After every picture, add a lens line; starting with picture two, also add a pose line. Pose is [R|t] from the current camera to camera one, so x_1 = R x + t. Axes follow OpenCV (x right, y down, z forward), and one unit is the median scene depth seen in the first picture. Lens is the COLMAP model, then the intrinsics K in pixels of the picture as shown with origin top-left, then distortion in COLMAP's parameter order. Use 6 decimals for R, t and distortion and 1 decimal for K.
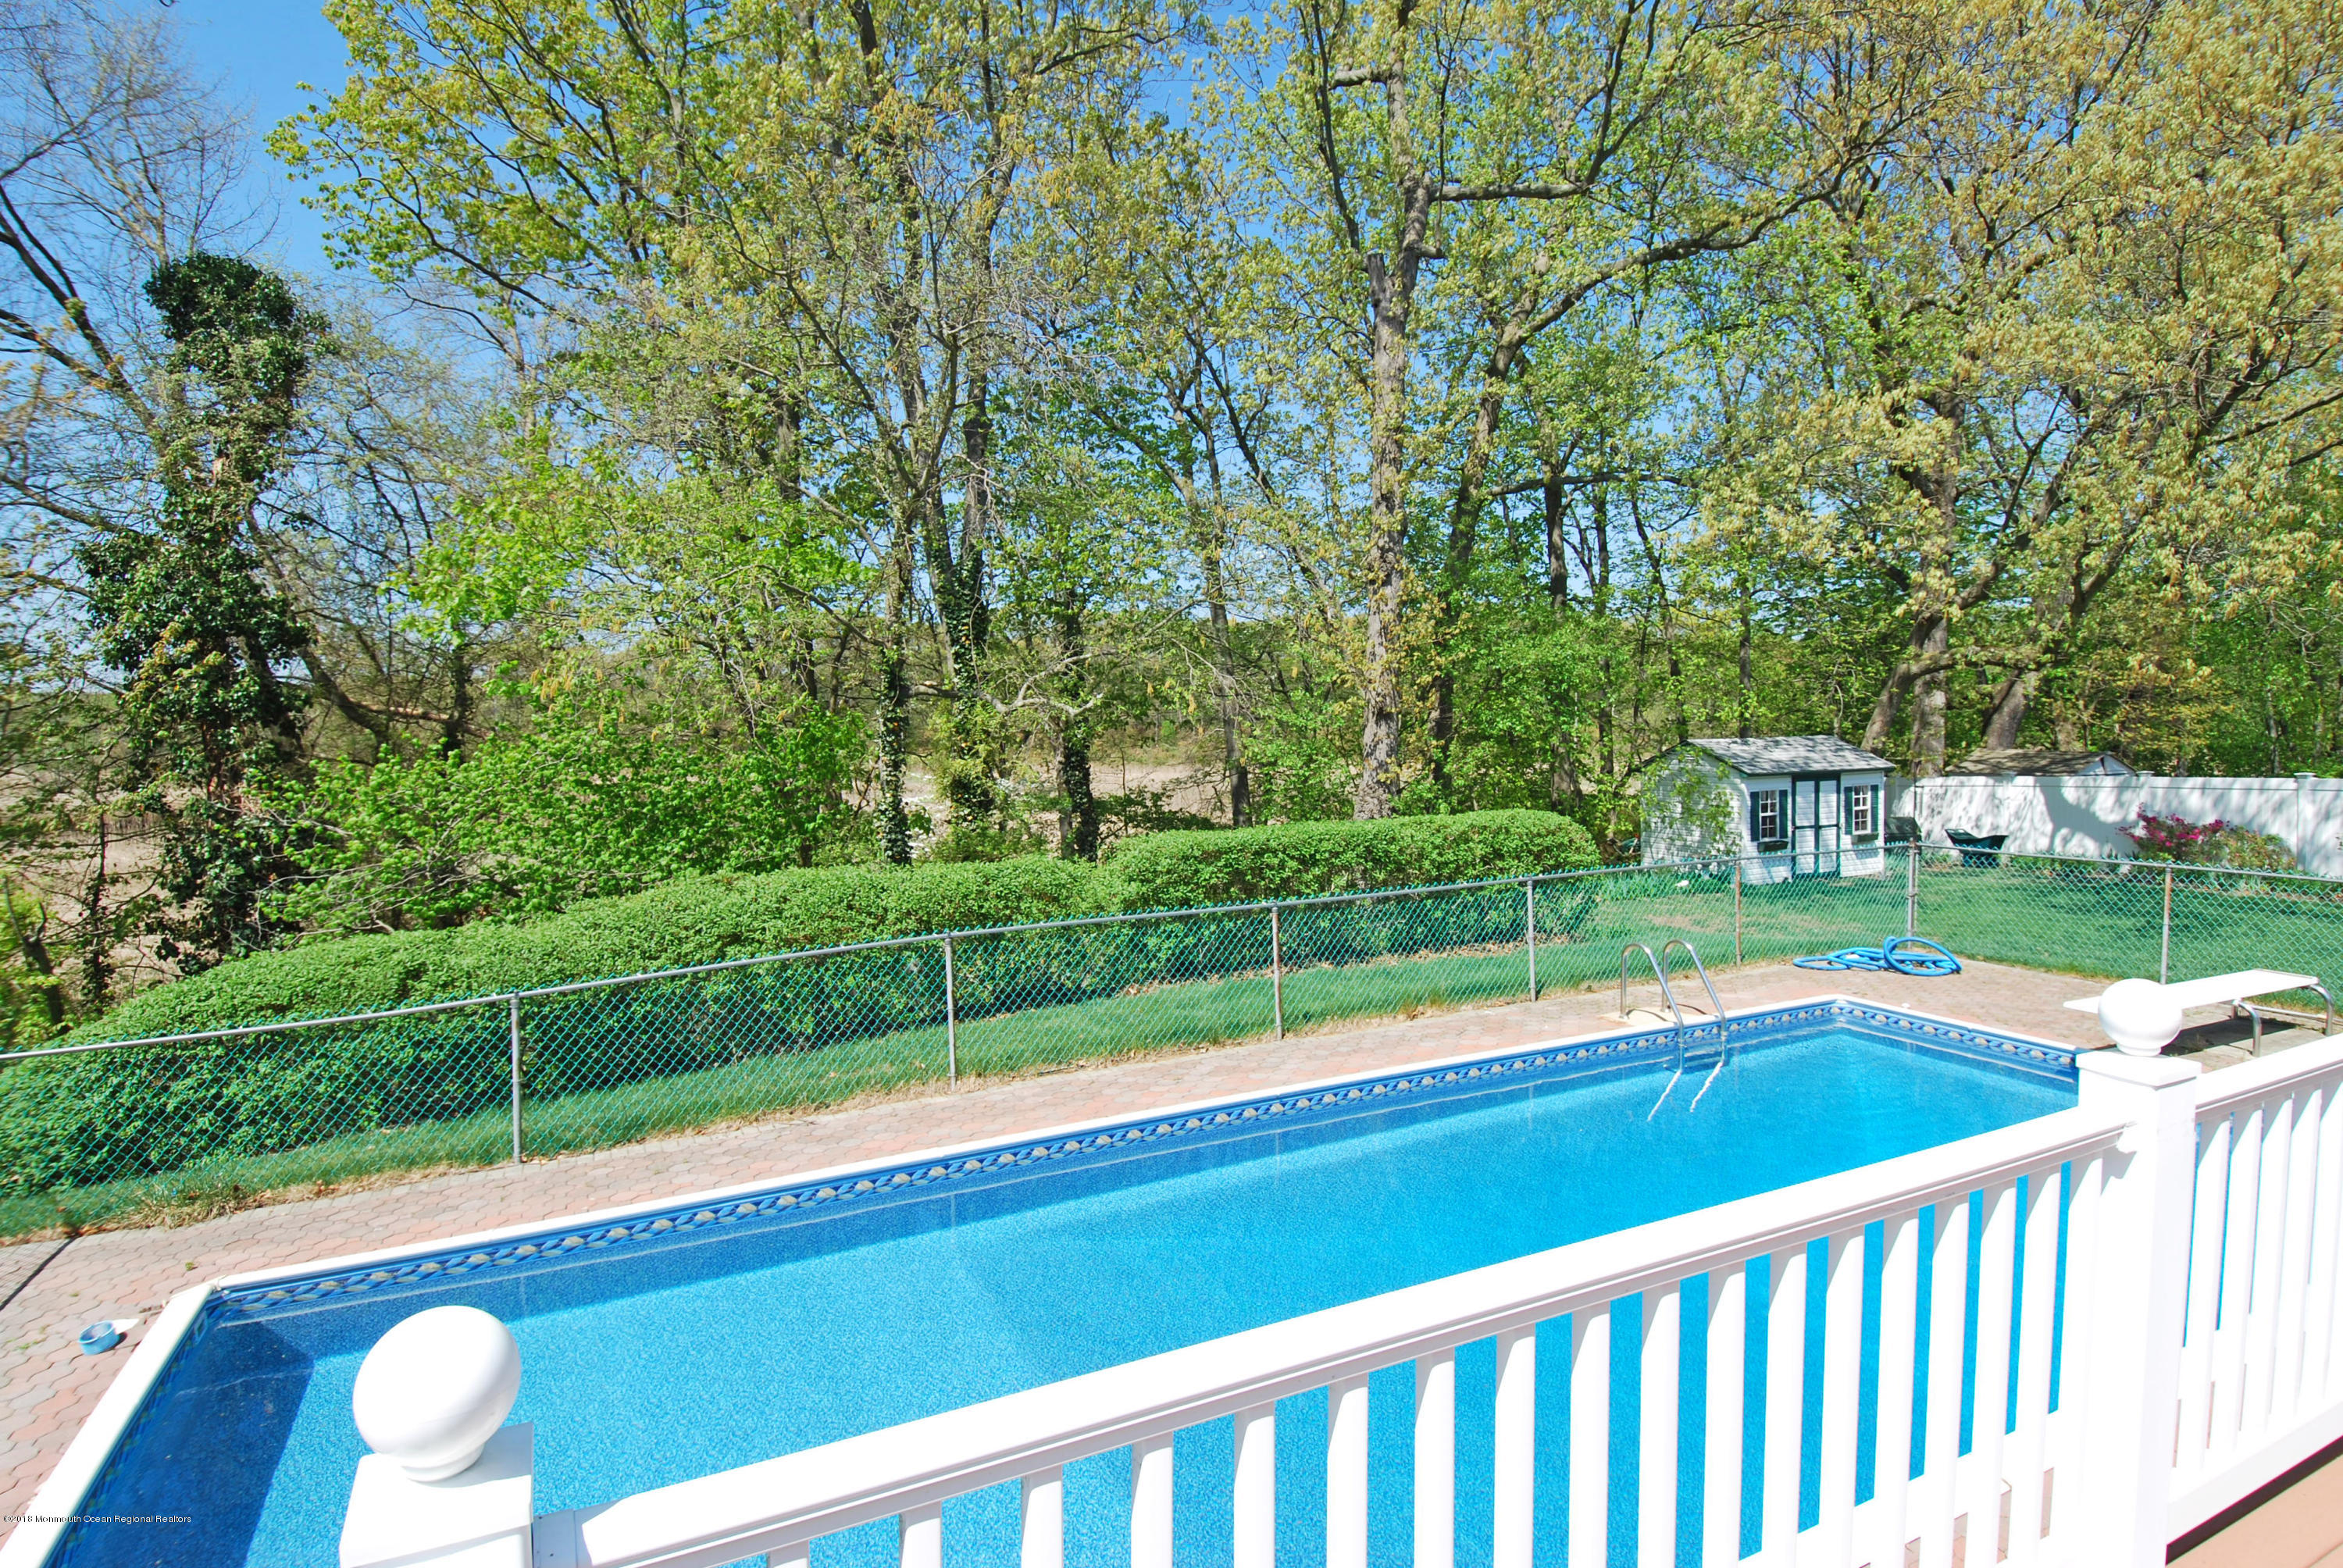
lens RADIAL K [[1169.2, 0, 1171.5], [0, 1169.2, 784.0], [0, 0, 1]] dist [0.037328, -0.037112]
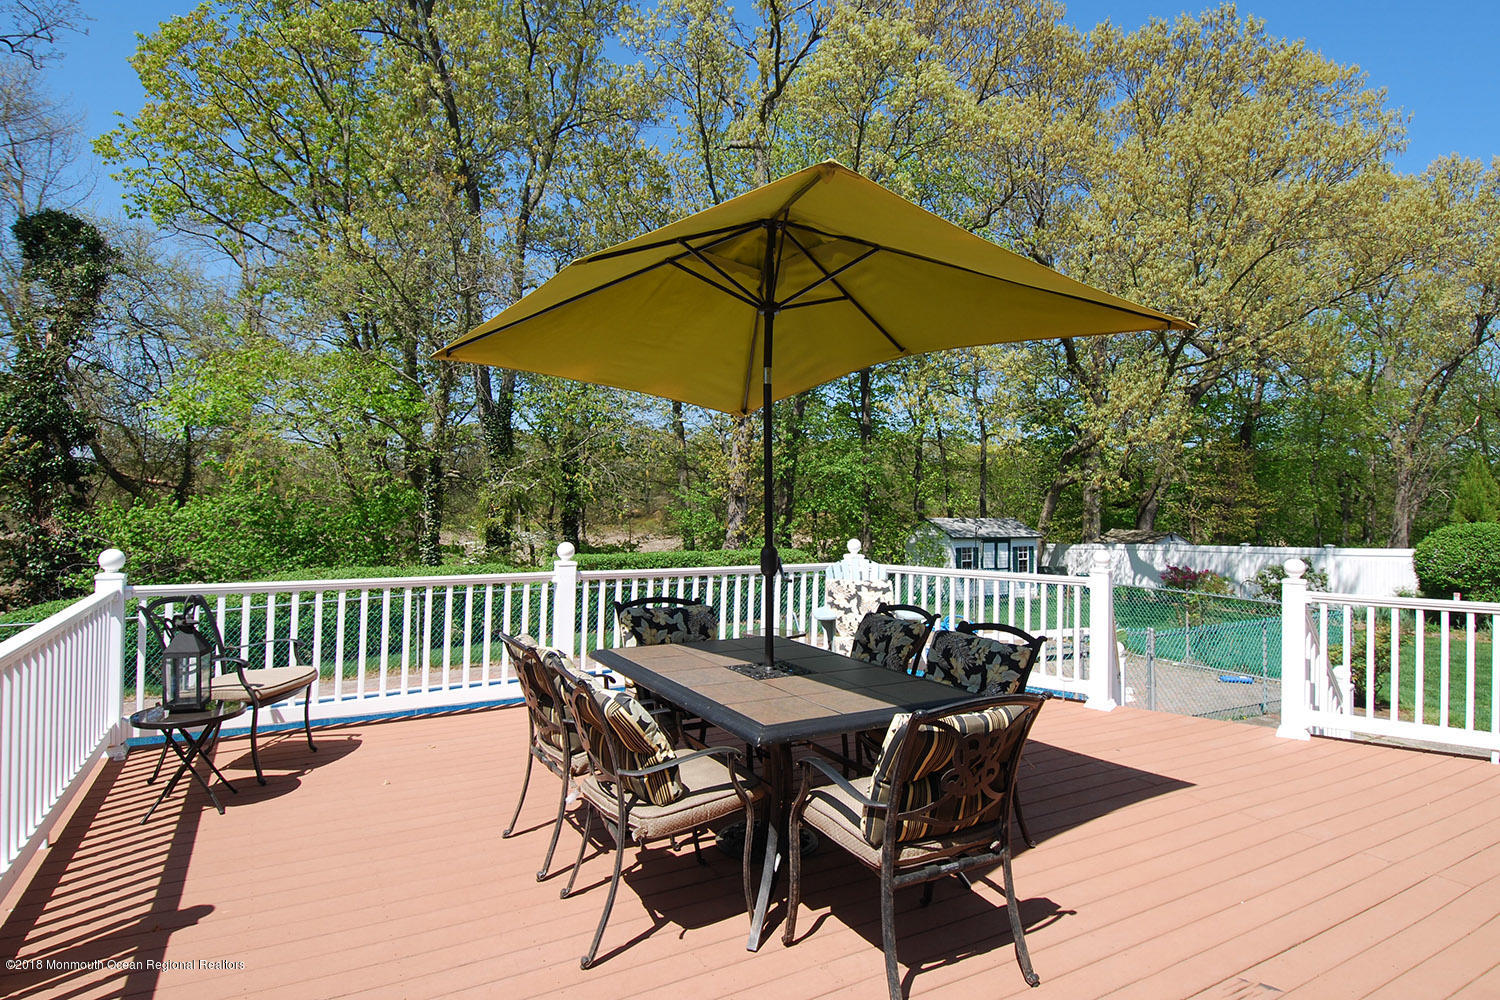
lens RADIAL K [[748.6, 0, 750.0], [0, 748.6, 500.0], [0, 0, 1]] dist [0.037328, -0.037112]
pose [[0.995642, 0.027207, 0.089202, 0.083844], [-0.021965, 0.998003, -0.059229, 0.009934], [-0.090635, 0.057012, 0.994251, -0.118895]]
